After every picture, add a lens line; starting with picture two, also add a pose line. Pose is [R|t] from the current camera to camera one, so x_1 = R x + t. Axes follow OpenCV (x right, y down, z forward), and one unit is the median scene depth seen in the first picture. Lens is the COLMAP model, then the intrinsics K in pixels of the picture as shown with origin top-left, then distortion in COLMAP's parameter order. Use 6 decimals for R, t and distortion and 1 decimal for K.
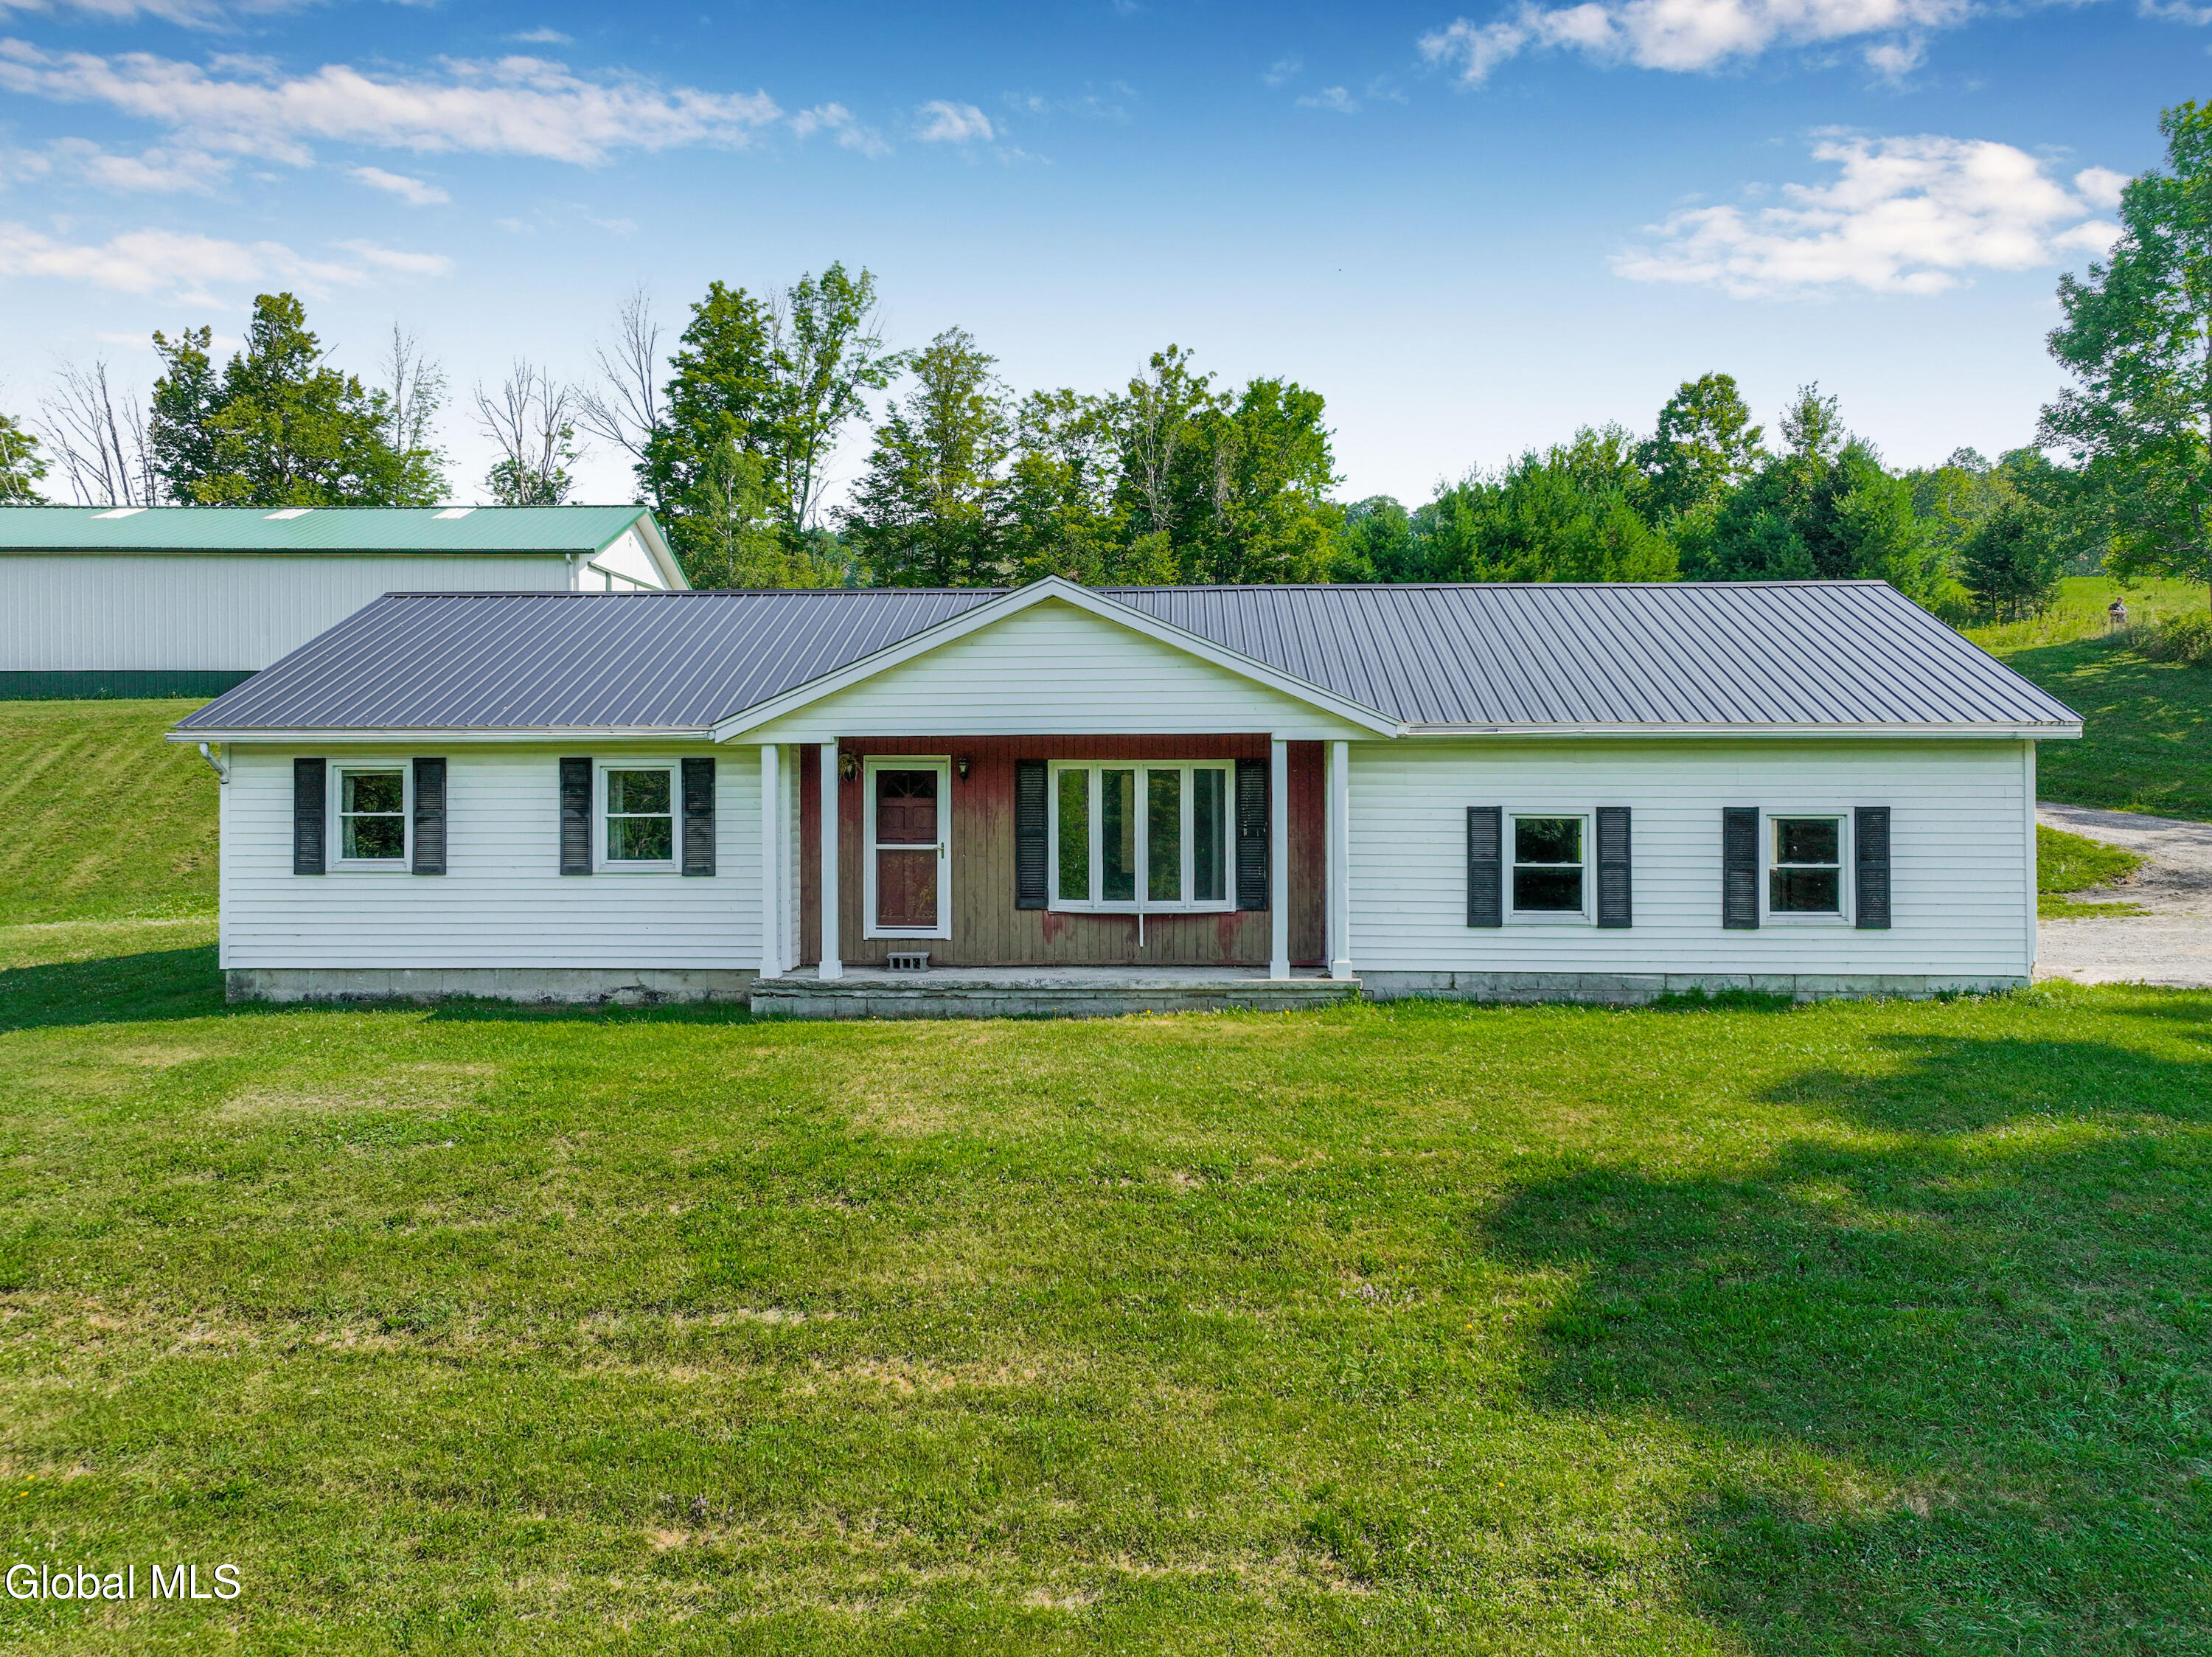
lens RADIAL K [[1546.3, 0, 1104.6], [0, 1546.3, 814.0], [0, 0, 1]] dist [0.000096, 0.017445]
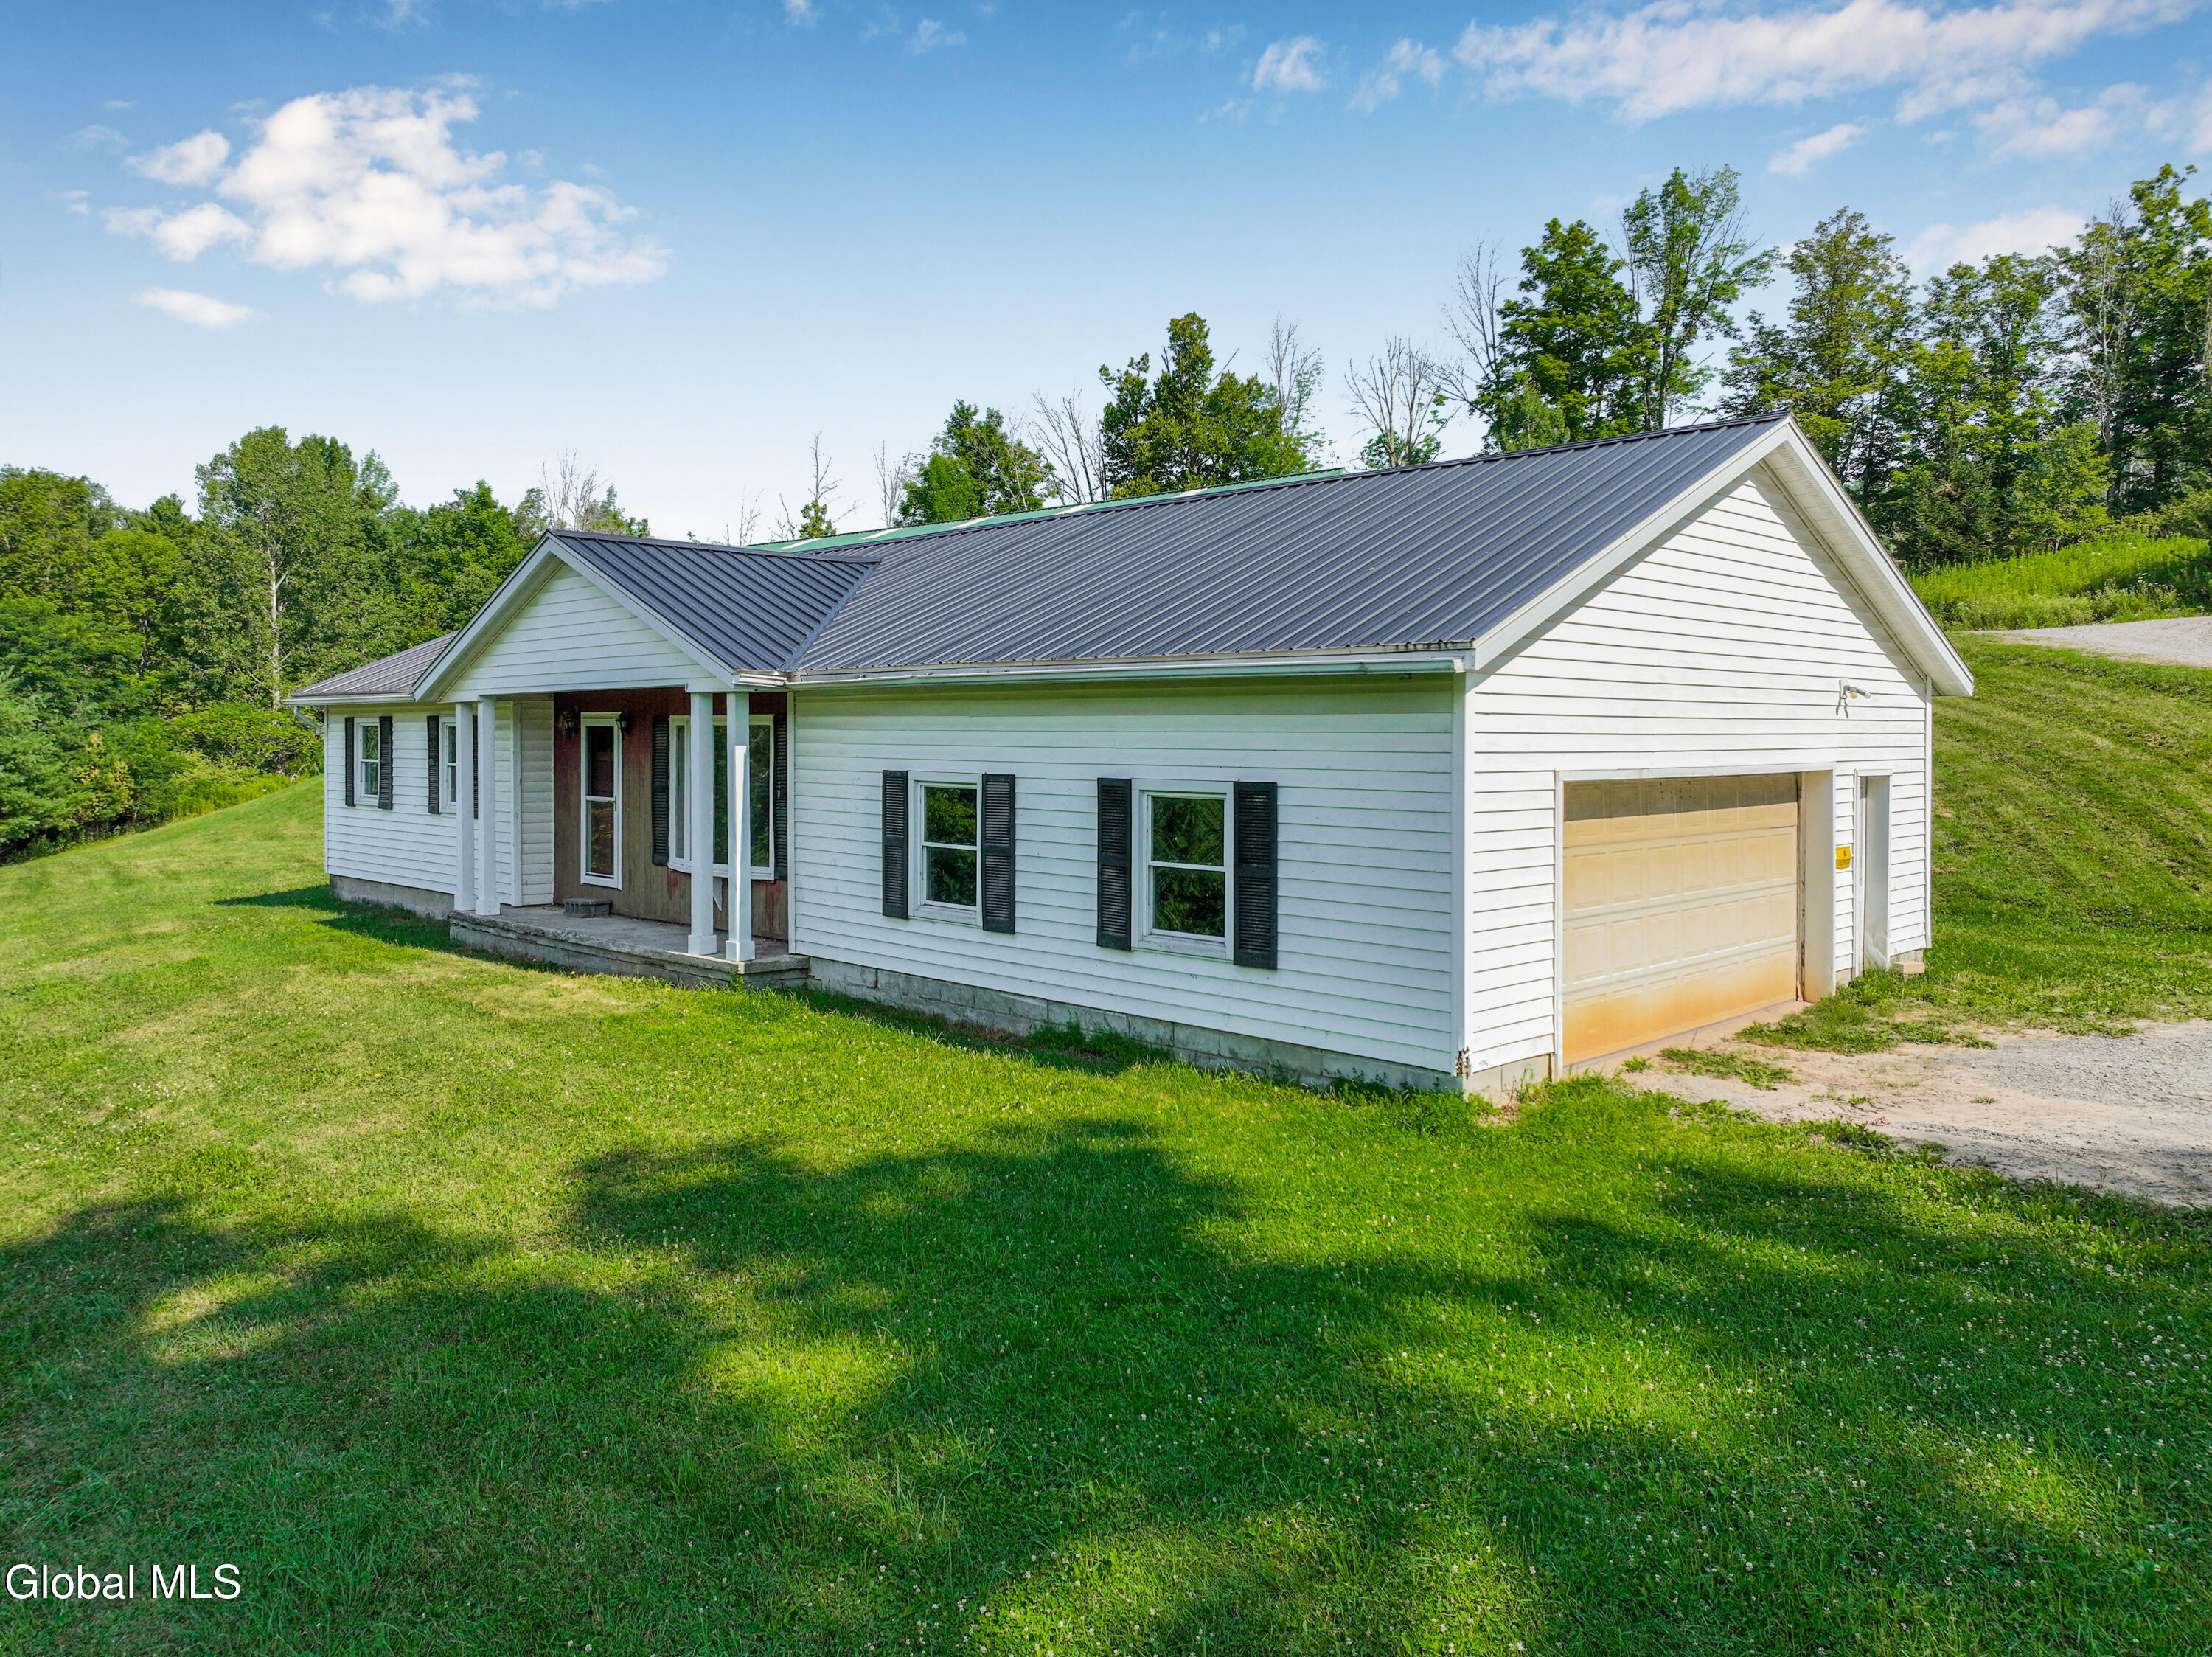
lens RADIAL K [[1555.5, 0, 1104.4], [0, 1555.5, 776.4], [0, 0, 1]] dist [0.000650, 0.004632]
pose [[0.740224, 0.022549, -0.671983, 0.854571], [-0.022227, 0.999712, 0.009063, -0.011361], [0.671993, 0.008228, 0.740512, 0.446369]]
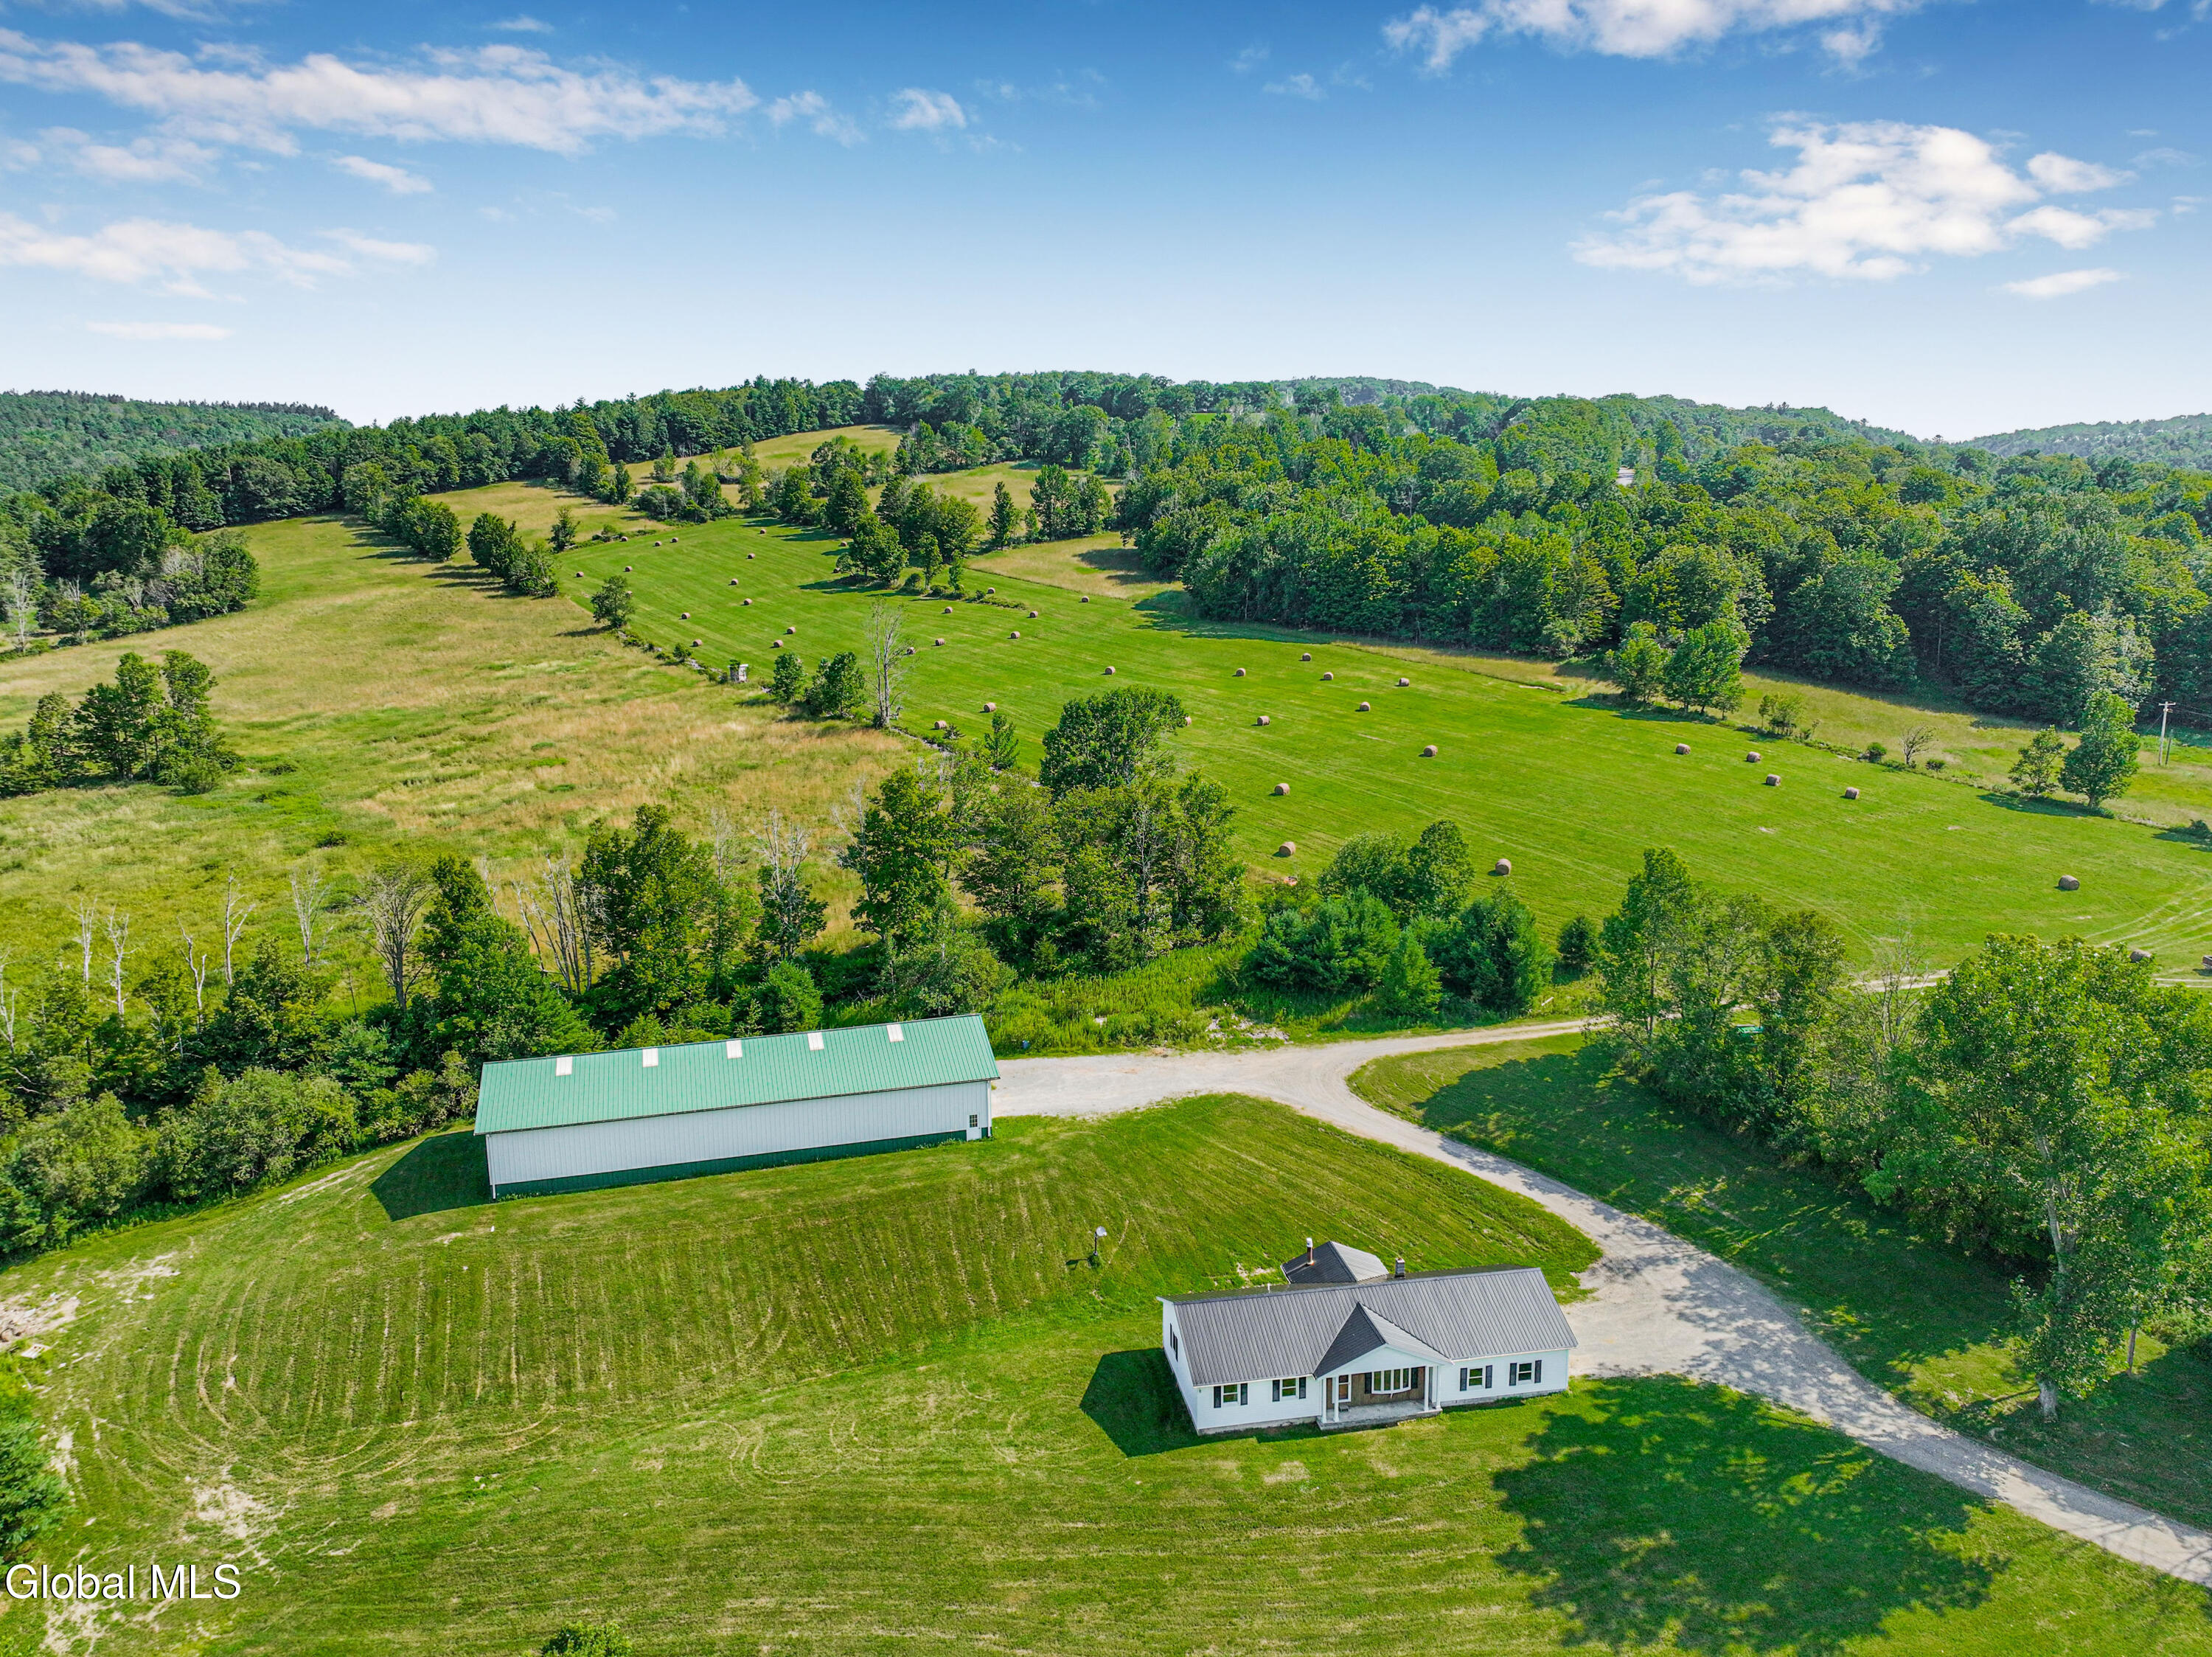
lens RADIAL K [[1539.6, 0, 1108.0], [0, 1539.6, 823.0], [0, 0, 1]] dist [0.002372, 0.009782]
pose [[0.975565, -0.049093, 0.214154, -1.707280], [0.016738, 0.988490, 0.150355, -2.325517], [-0.219071, -0.143096, 0.965159, -3.015111]]
